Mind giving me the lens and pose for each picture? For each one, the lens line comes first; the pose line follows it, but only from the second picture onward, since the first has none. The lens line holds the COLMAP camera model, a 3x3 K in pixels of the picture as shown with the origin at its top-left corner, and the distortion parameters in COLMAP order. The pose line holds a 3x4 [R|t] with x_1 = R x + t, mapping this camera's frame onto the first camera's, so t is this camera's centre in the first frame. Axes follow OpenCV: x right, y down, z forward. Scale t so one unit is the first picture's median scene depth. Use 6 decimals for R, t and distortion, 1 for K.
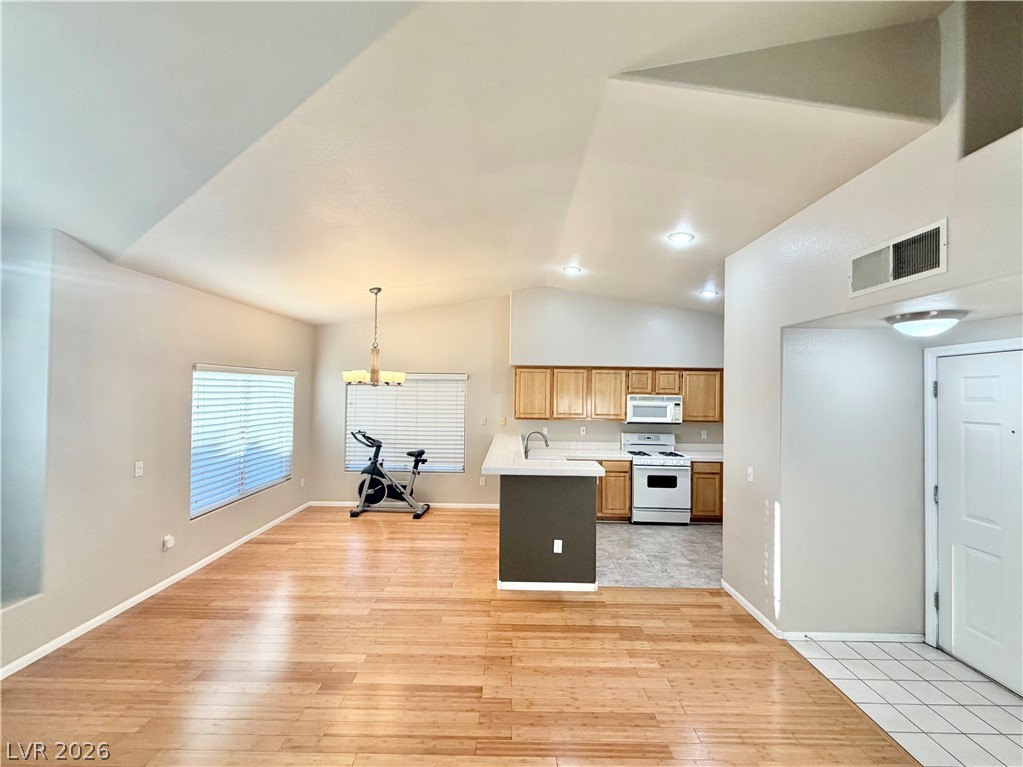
lens RADIAL K [[417.4, 0, 510.8], [0, 417.4, 387.7], [0, 0, 1]] dist [-0.000811, -0.000033]
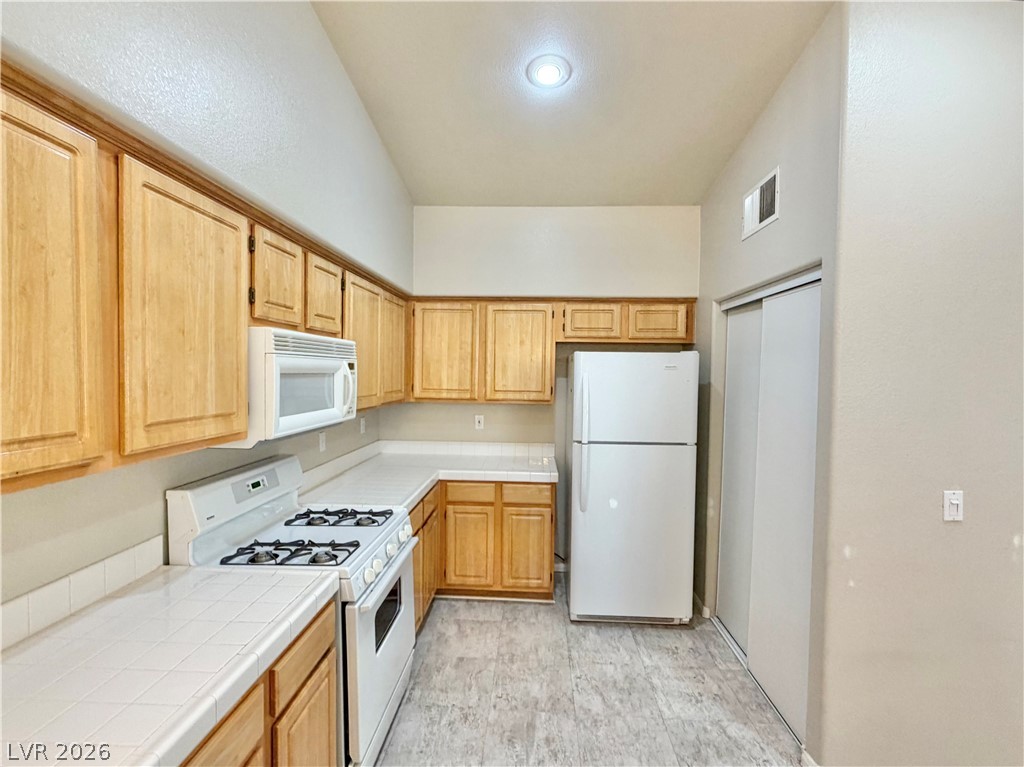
lens RADIAL K [[485.4, 0, 513.1], [0, 485.4, 386.3], [0, 0, 1]] dist [-0.000793, -0.000329]
pose [[0.043127, -0.045765, 0.998021, 0.008722], [-0.021885, 0.998667, 0.046740, 0.035144], [-0.998830, -0.023858, 0.042068, 0.847650]]
